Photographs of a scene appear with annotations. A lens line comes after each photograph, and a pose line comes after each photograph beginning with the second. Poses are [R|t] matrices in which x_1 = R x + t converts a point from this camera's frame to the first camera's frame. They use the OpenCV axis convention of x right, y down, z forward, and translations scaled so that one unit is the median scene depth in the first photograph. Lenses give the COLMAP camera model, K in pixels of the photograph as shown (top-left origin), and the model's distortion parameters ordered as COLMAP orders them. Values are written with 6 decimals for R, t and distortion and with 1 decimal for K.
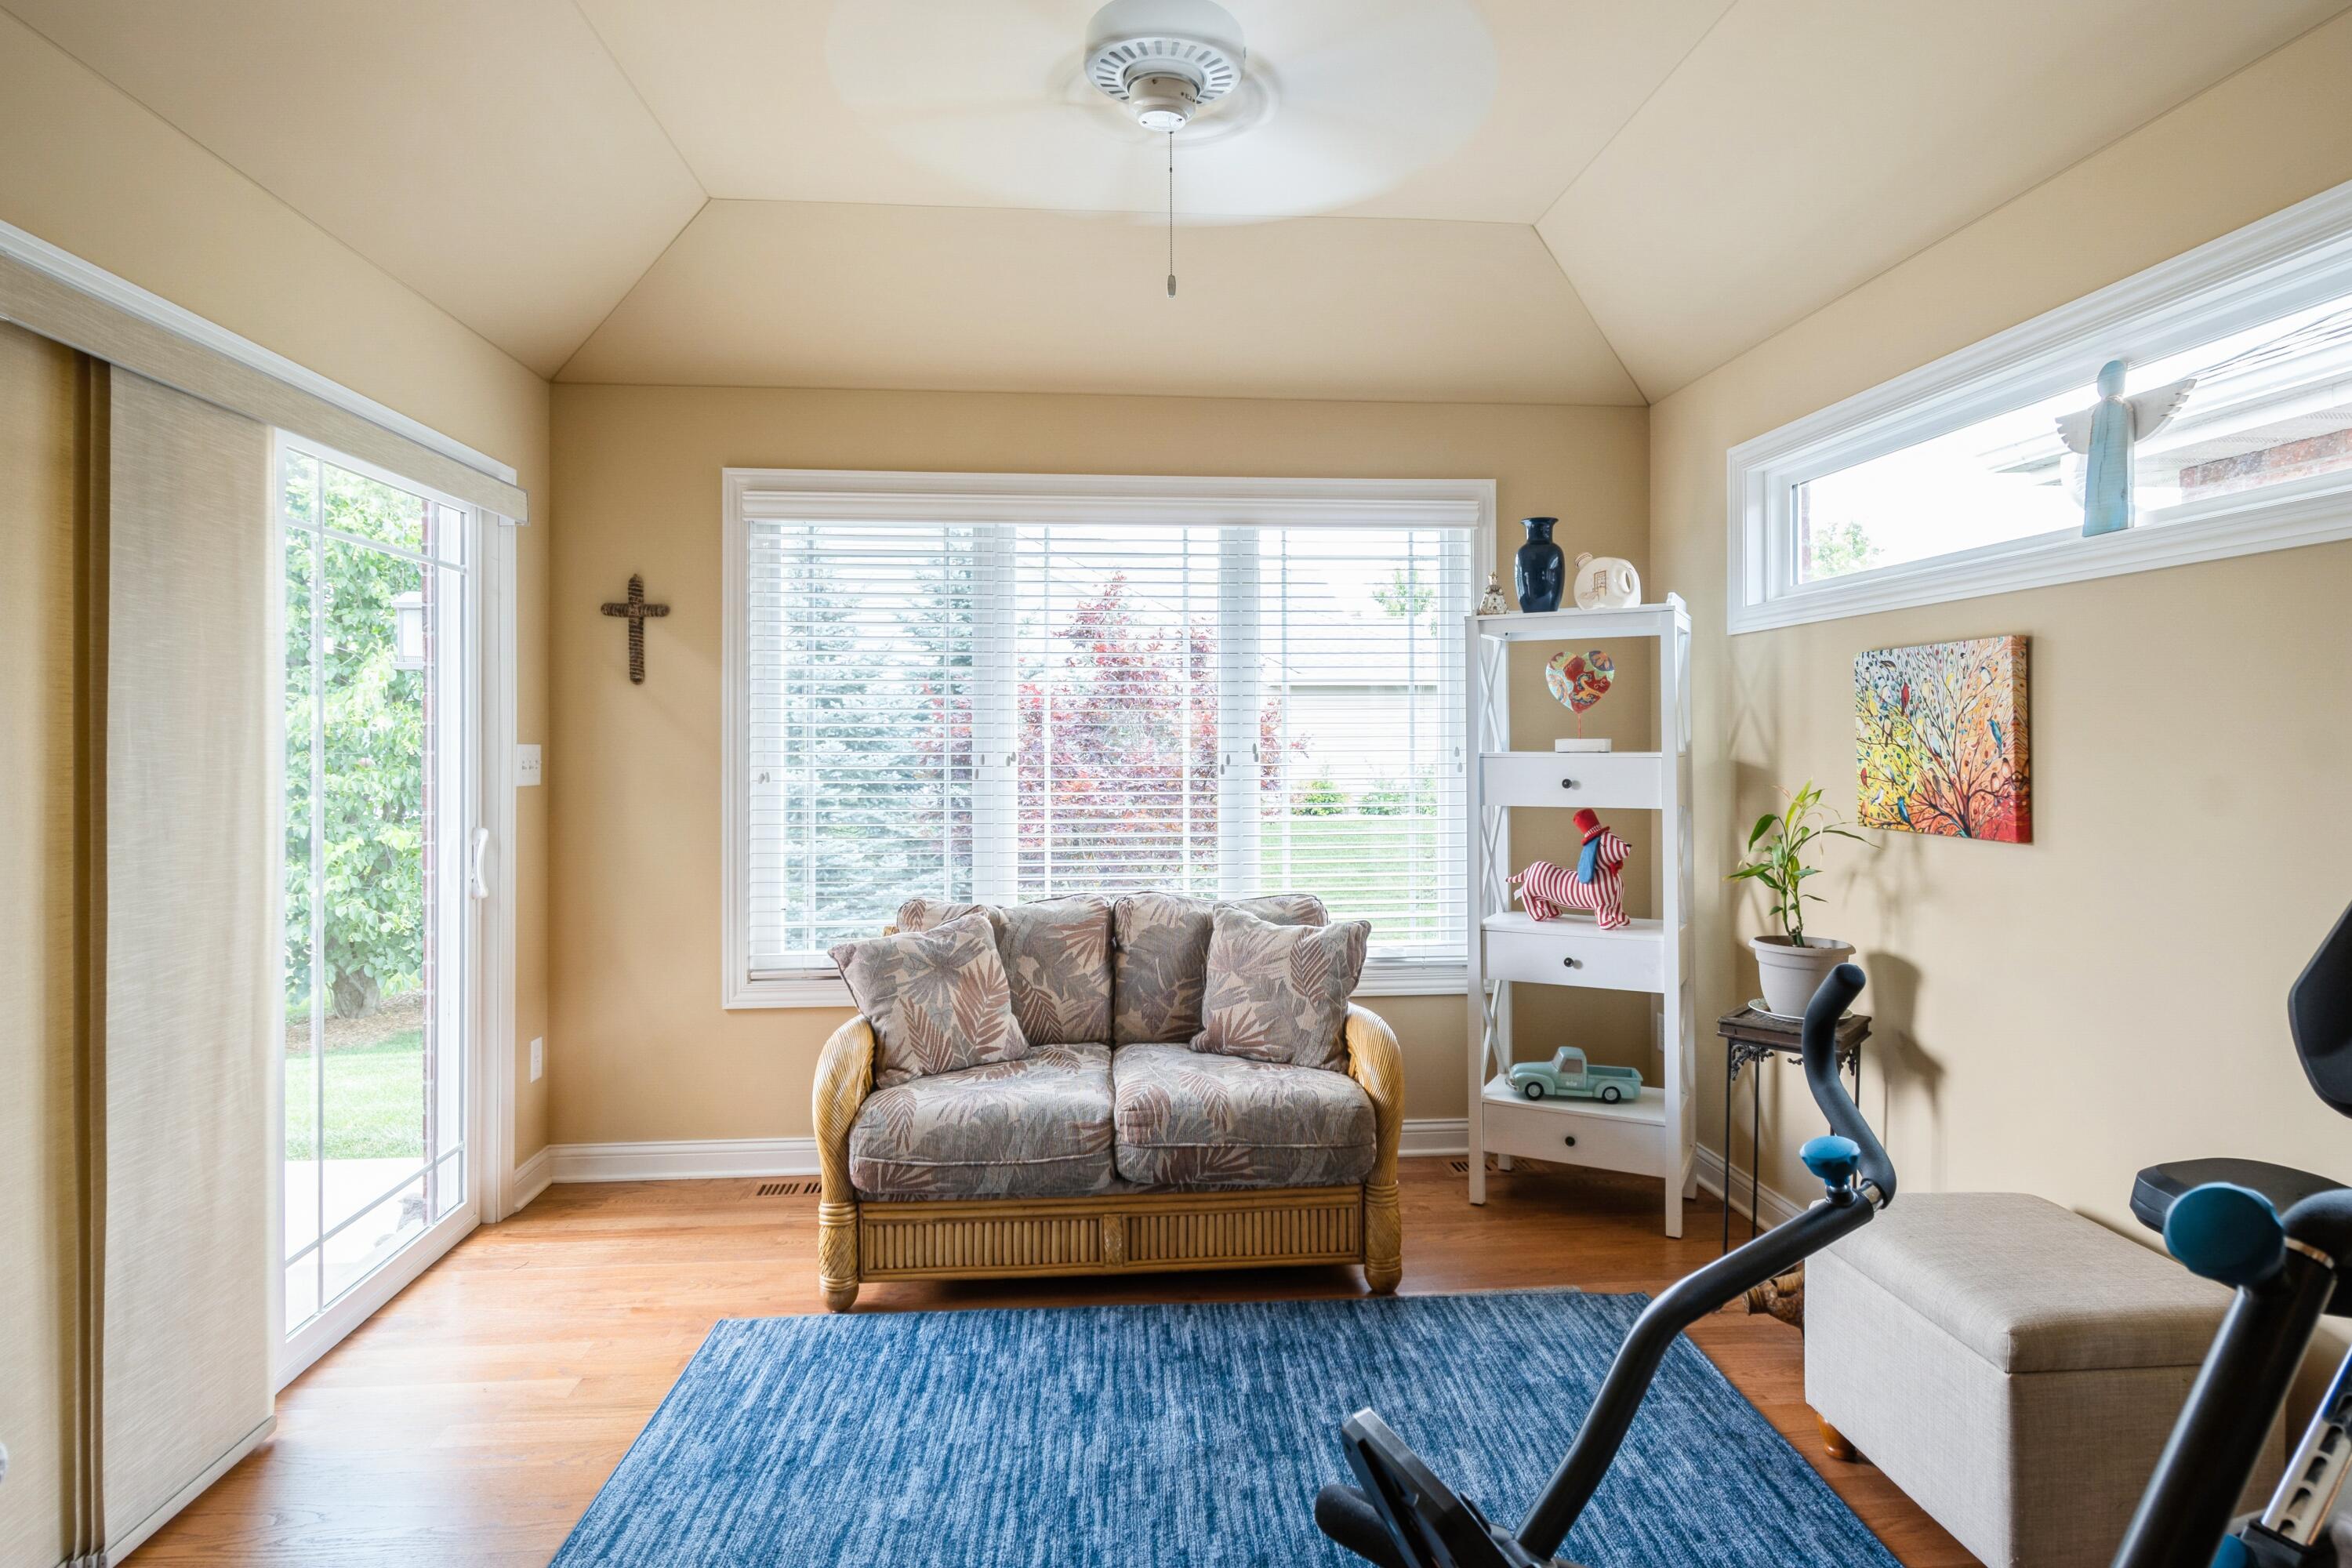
lens RADIAL K [[1281.6, 0, 1169.3], [0, 1281.6, 755.1], [0, 0, 1]] dist [0.001218, 0.000289]
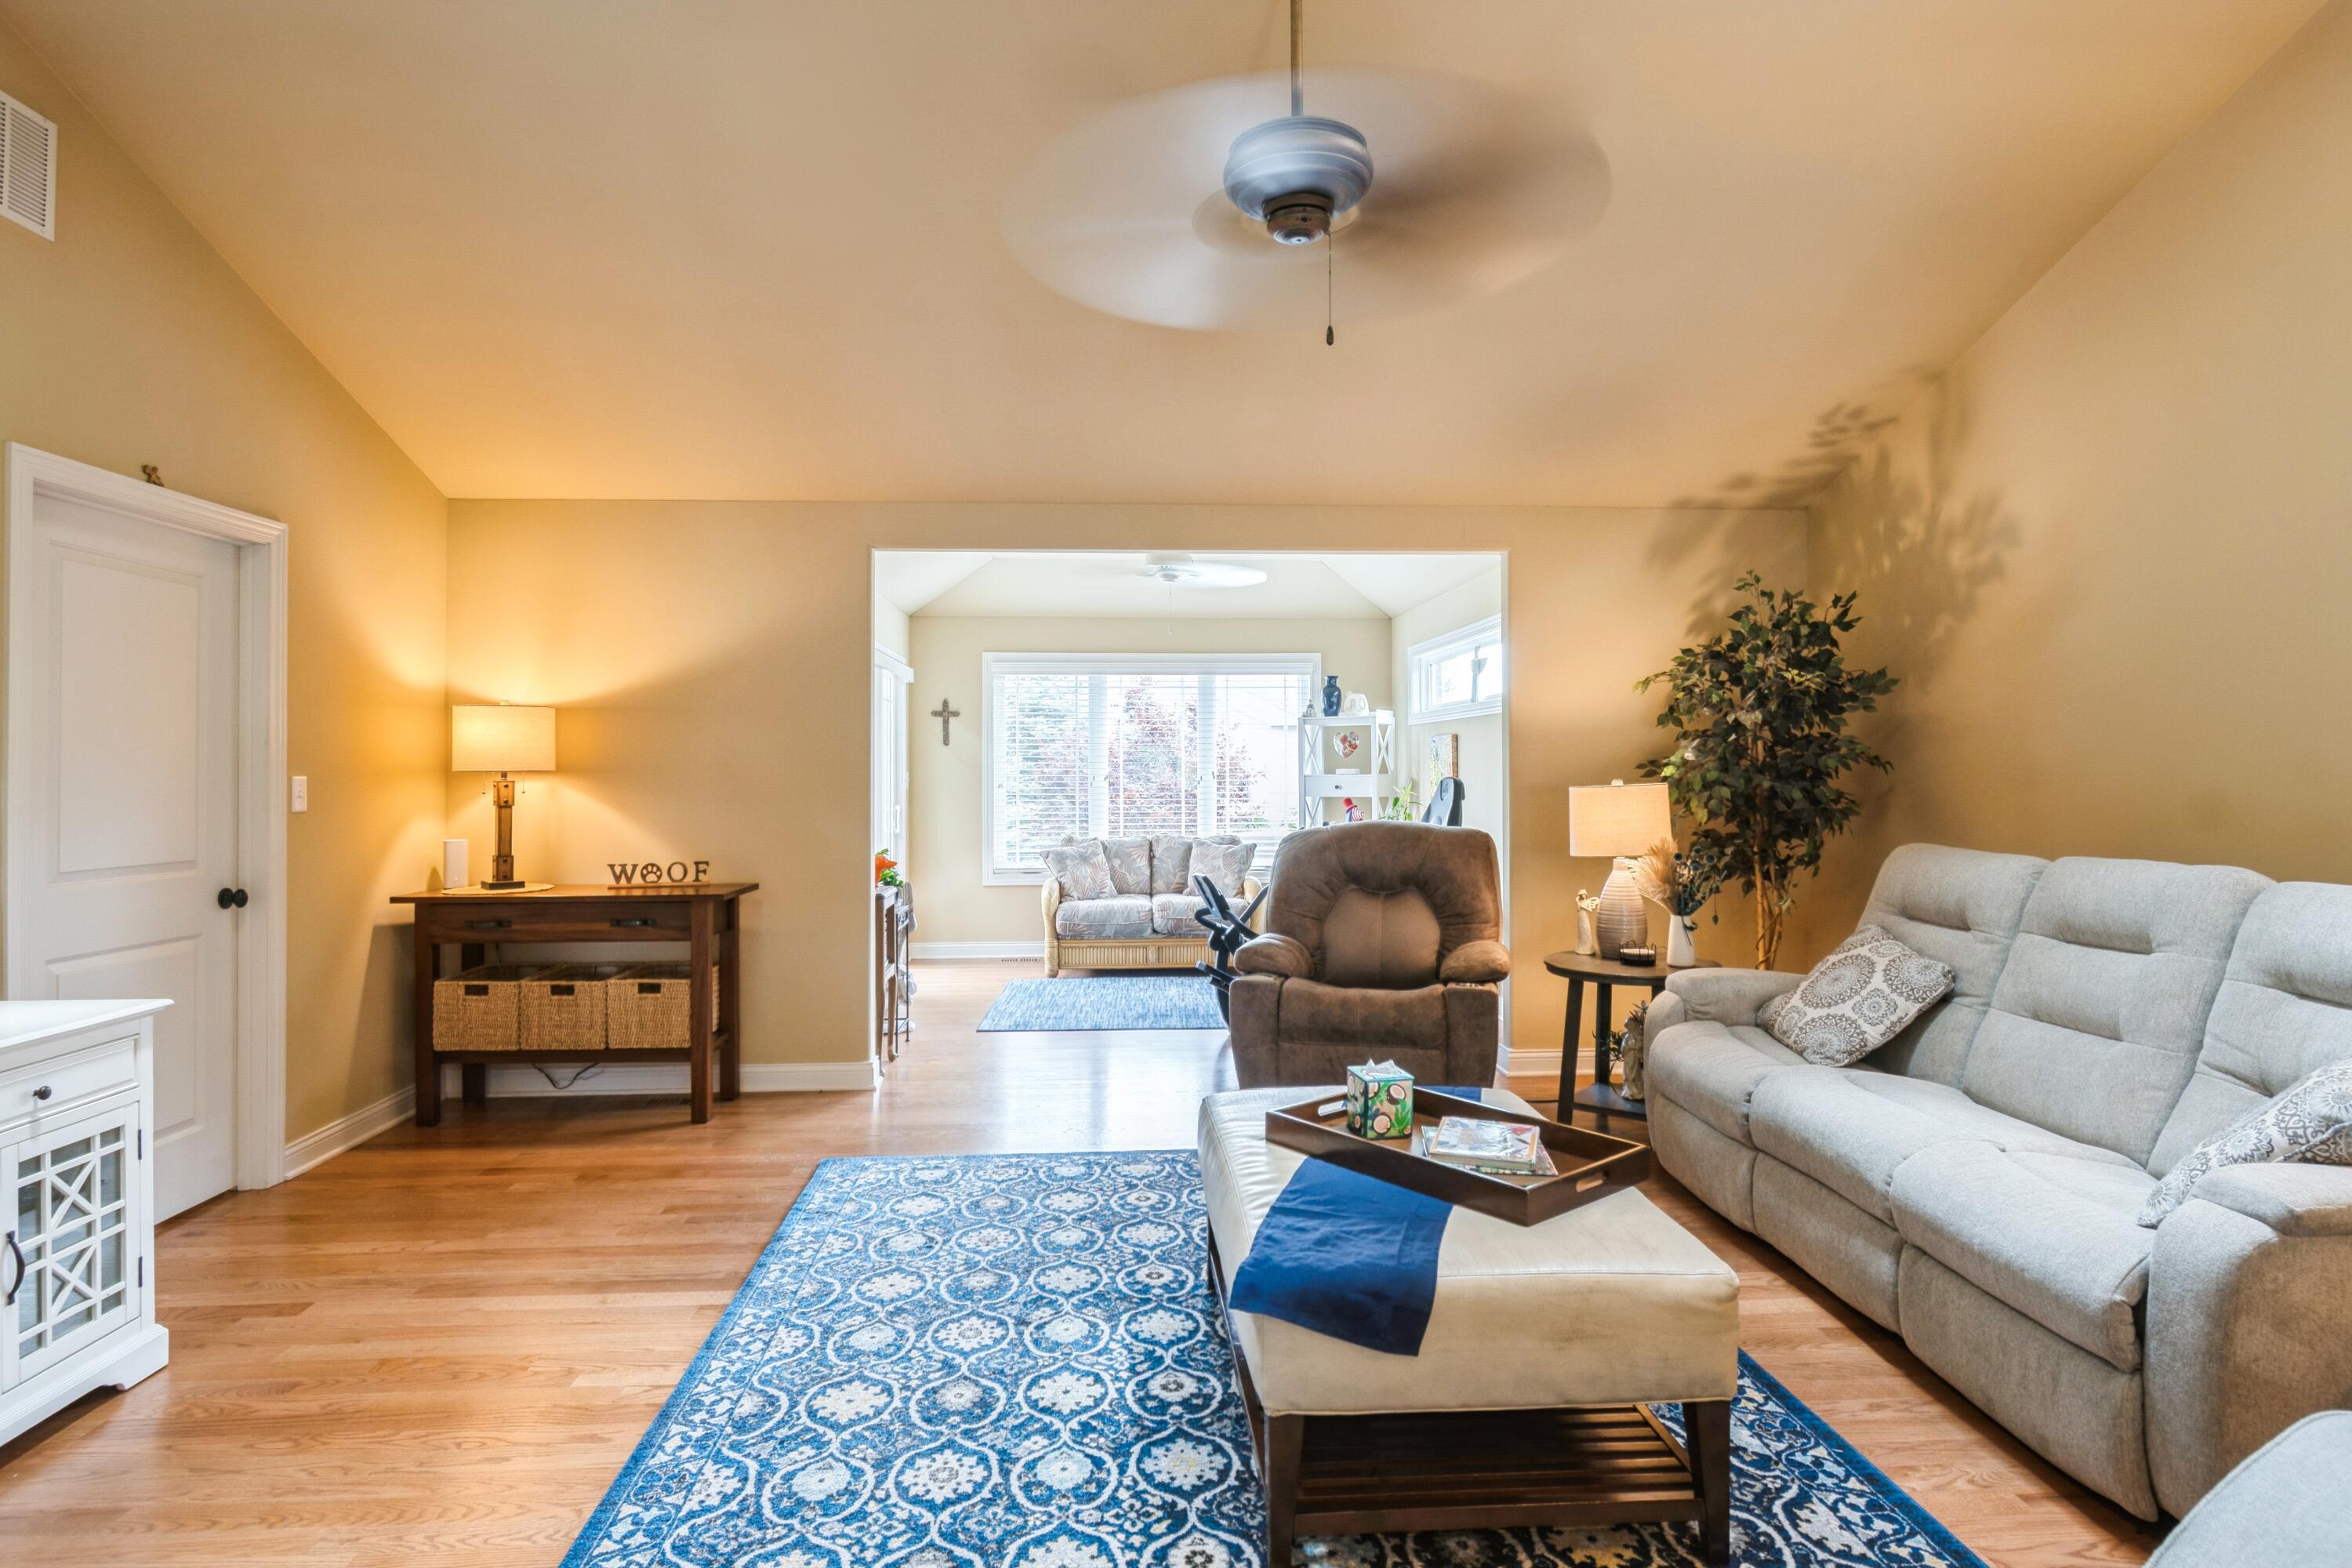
lens RADIAL K [[1281.6, 0, 1169.3], [0, 1281.6, 755.1], [0, 0, 1]] dist [0.001218, 0.000289]
pose [[0.999807, -0.001517, -0.019589, 0.037885], [0.001035, 0.999697, -0.024603, 0.020959], [0.019620, 0.024578, 0.999505, -1.425742]]
